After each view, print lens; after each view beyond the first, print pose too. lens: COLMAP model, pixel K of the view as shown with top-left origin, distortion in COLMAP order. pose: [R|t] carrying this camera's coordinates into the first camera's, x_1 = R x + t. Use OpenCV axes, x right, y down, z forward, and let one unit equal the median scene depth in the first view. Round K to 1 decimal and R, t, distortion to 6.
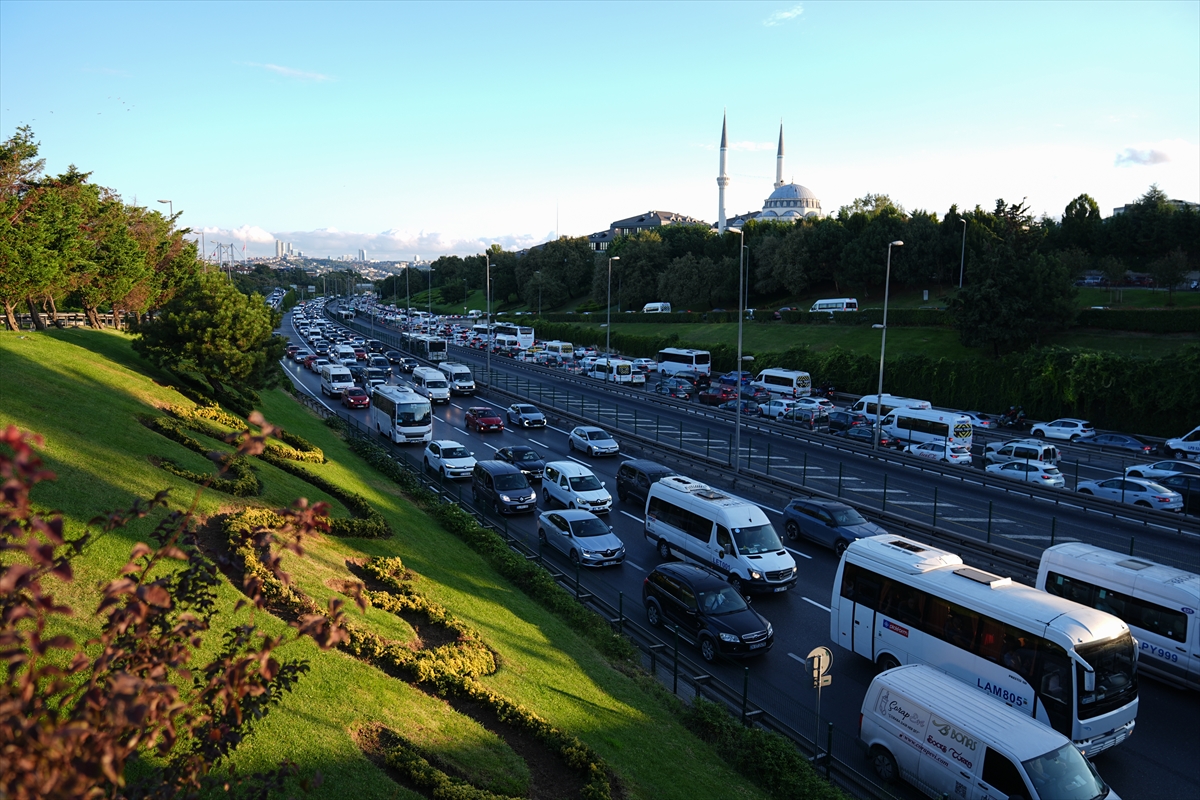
lens RADIAL K [[881.2, 0, 600.6], [0, 881.2, 399.3], [0, 0, 1]] dist [-0.096944, 0.035160]
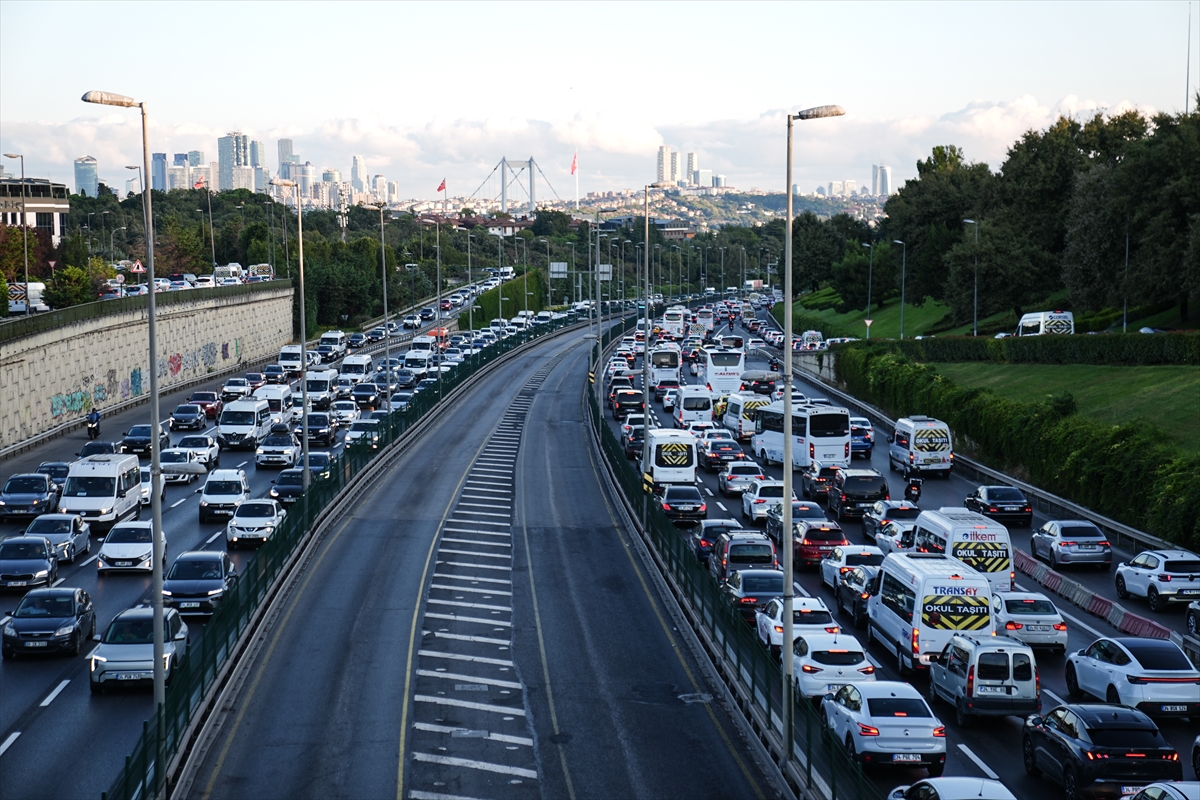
lens RADIAL K [[2409.2, 0, 601.4], [0, 2409.2, 371.7], [0, 0, 1]] dist [0.425443, 0.000000]
pose [[0.920281, 0.002882, -0.391248, 0.142061], [-0.035356, 0.996494, -0.075822, -0.003508], [0.389658, 0.083610, 0.917156, 0.037015]]
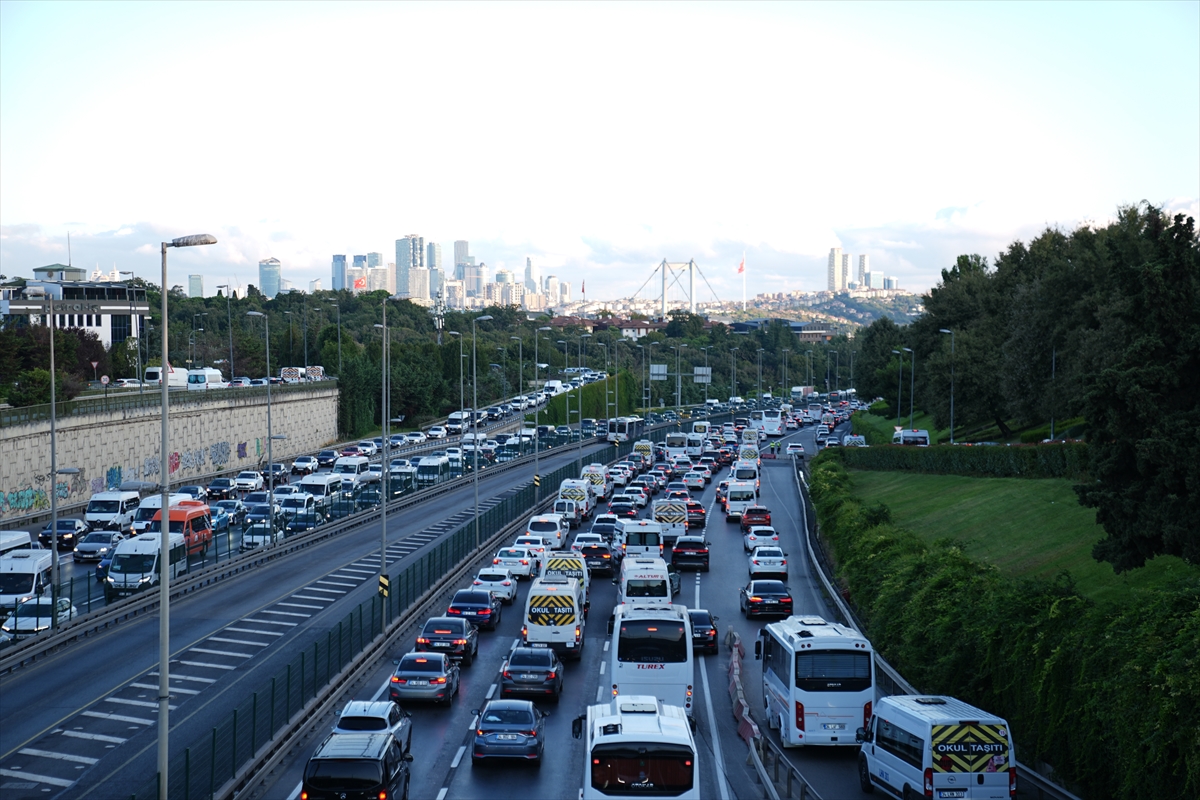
lens RADIAL K [[2409.2, 0, 606.6], [0, 2409.2, 394.8], [0, 0, 1]] dist [0.425443, 0.000000]
pose [[0.886245, 0.000119, -0.463217, 0.212813], [-0.054414, 0.993103, -0.103853, -0.006832], [0.460010, 0.117245, 0.880139, 0.055194]]
